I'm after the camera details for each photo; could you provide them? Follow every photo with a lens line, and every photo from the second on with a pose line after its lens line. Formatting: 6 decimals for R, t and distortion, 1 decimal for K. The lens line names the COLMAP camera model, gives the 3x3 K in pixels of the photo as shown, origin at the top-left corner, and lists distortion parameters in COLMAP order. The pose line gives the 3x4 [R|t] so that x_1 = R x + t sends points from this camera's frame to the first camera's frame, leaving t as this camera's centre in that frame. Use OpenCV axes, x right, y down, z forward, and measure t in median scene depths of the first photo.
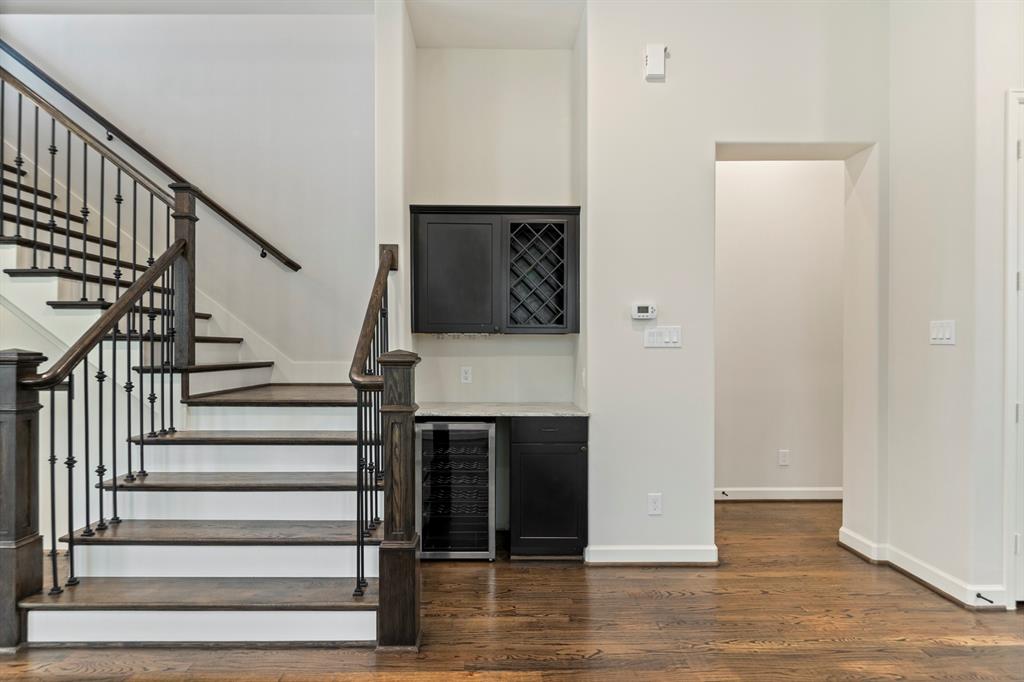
lens RADIAL K [[586.6, 0, 512.9], [0, 586.6, 352.6], [0, 0, 1]] dist [0.015609, 0.000173]
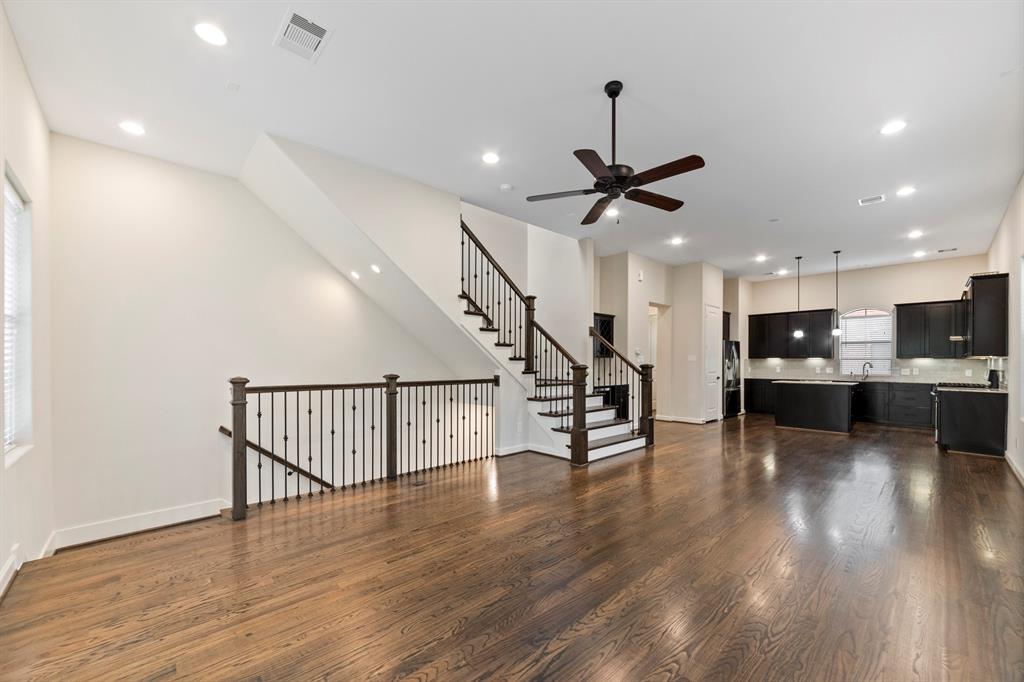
lens RADIAL K [[409.5, 0, 516.5], [0, 409.5, 360.9], [0, 0, 1]] dist [-0.000729, -0.000013]
pose [[0.739052, -0.000045, 0.673648, -1.809767], [0.000905, 0.999999, -0.000925, -0.016275], [-0.673648, 0.001293, 0.739051, -0.225499]]
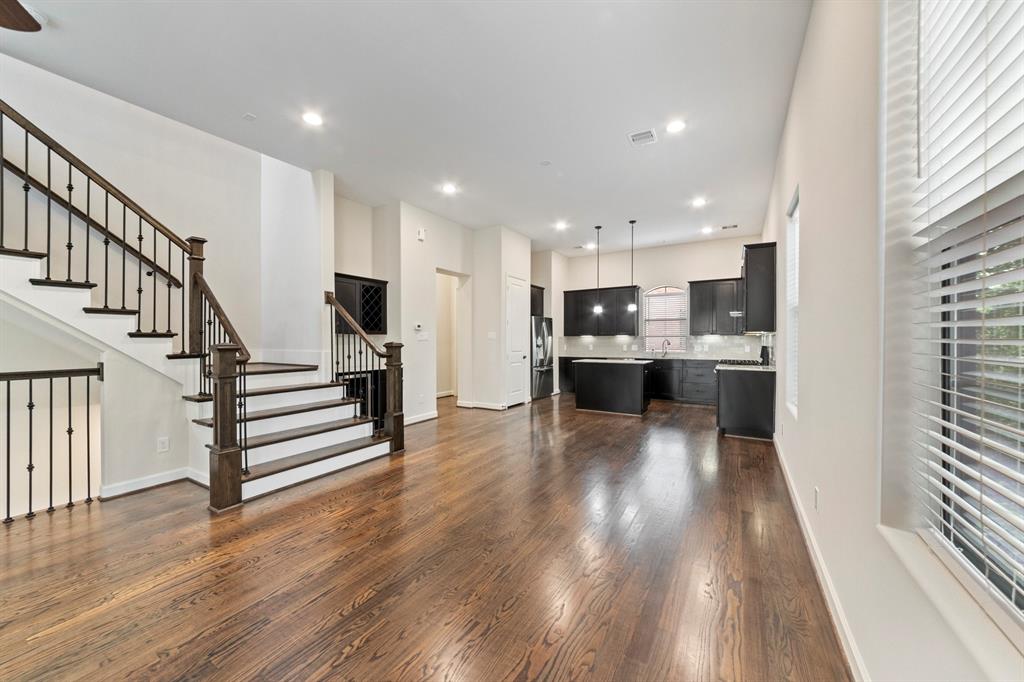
lens RADIAL K [[377.6, 0, 506.1], [0, 377.6, 342.5], [0, 0, 1]] dist [0.000960, -0.000003]
pose [[0.543862, -0.008485, 0.839132, -0.994477], [0.003751, 0.999963, 0.007680, -0.010943], [-0.839167, -0.001029, 0.543873, -0.261427]]
